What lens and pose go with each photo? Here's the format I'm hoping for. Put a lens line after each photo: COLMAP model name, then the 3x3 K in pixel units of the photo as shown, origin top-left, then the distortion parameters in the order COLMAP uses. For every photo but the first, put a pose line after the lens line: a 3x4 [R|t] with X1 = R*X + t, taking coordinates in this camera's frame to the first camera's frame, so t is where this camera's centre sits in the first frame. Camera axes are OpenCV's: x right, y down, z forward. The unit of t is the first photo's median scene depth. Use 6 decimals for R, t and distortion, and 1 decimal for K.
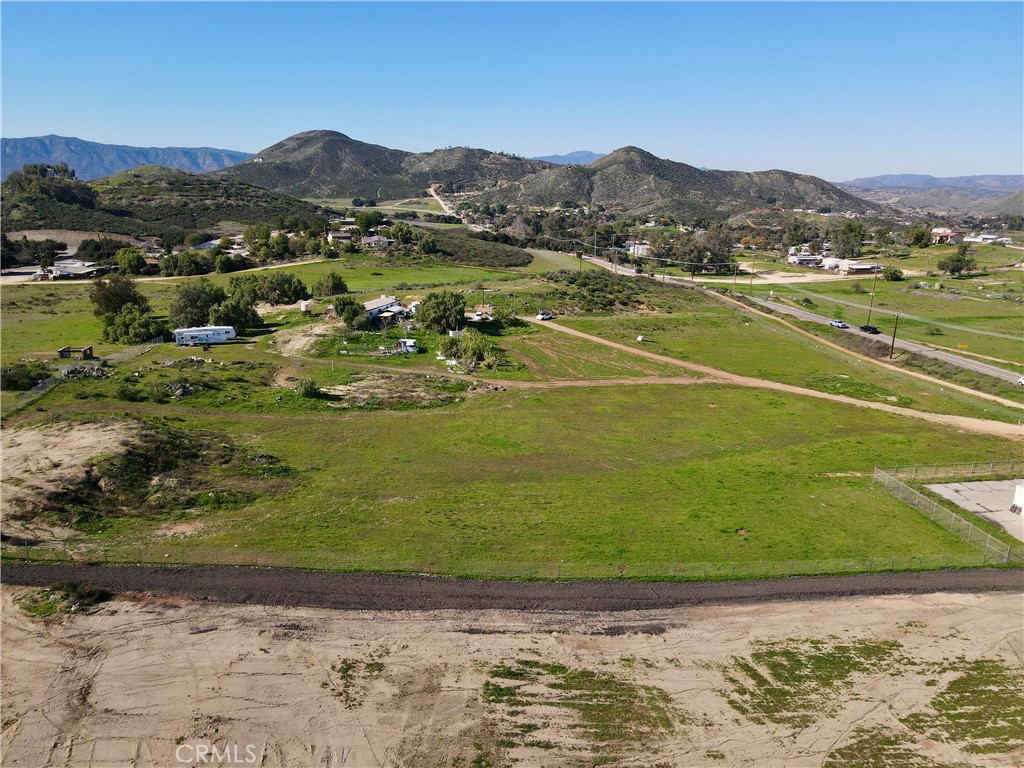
lens RADIAL K [[748.2, 0, 512.0], [0, 748.2, 384.0], [0, 0, 1]] dist [0.020667, -0.006951]
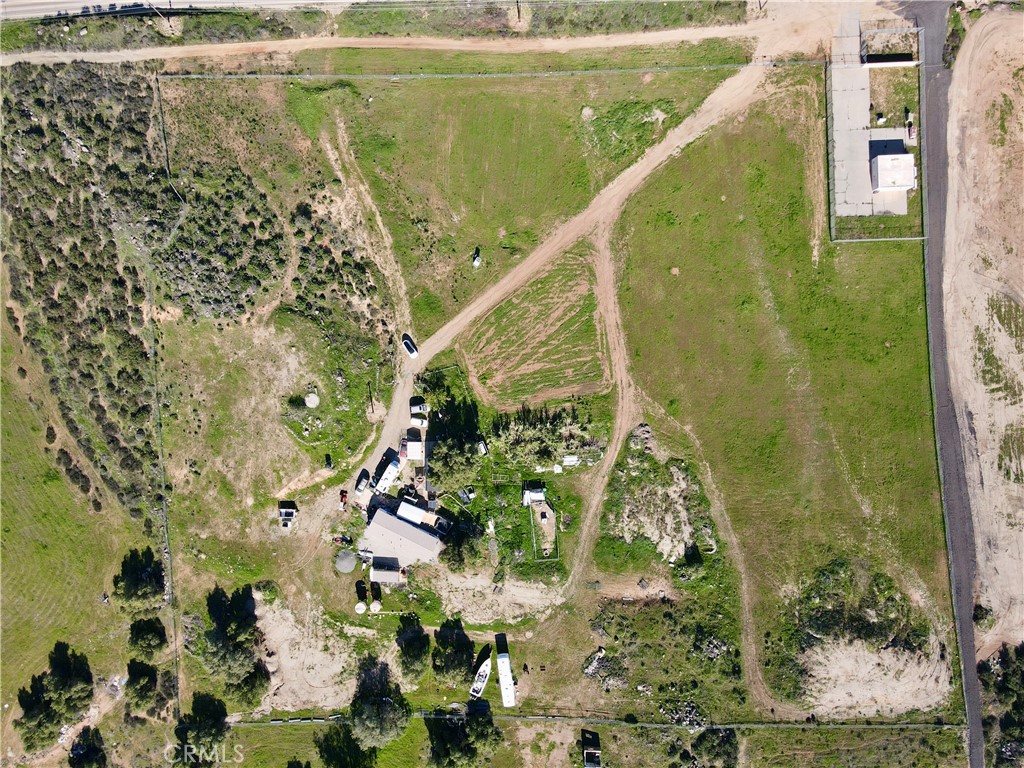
lens RADIAL K [[748.2, 0, 512.0], [0, 748.2, 384.0], [0, 0, 1]] dist [0.020667, -0.006951]
pose [[0.144673, -0.989269, -0.020430, 0.020967], [0.270904, 0.019743, 0.962404, -0.506887], [-0.951673, -0.144768, 0.270853, 0.337624]]
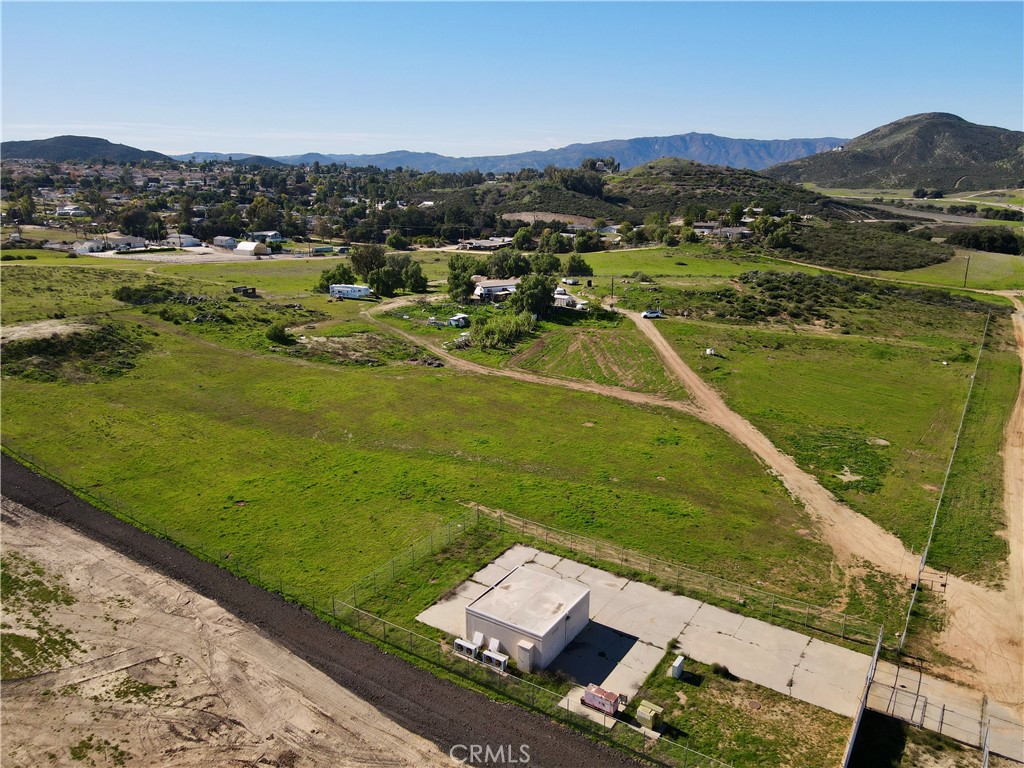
lens RADIAL K [[748.2, 0, 512.0], [0, 748.2, 384.0], [0, 0, 1]] dist [0.020667, -0.006951]
pose [[0.727993, 0.181761, -0.661052, 0.293648], [-0.173924, 0.981636, 0.078372, -0.026516], [0.663157, 0.057919, 0.746236, 0.110666]]
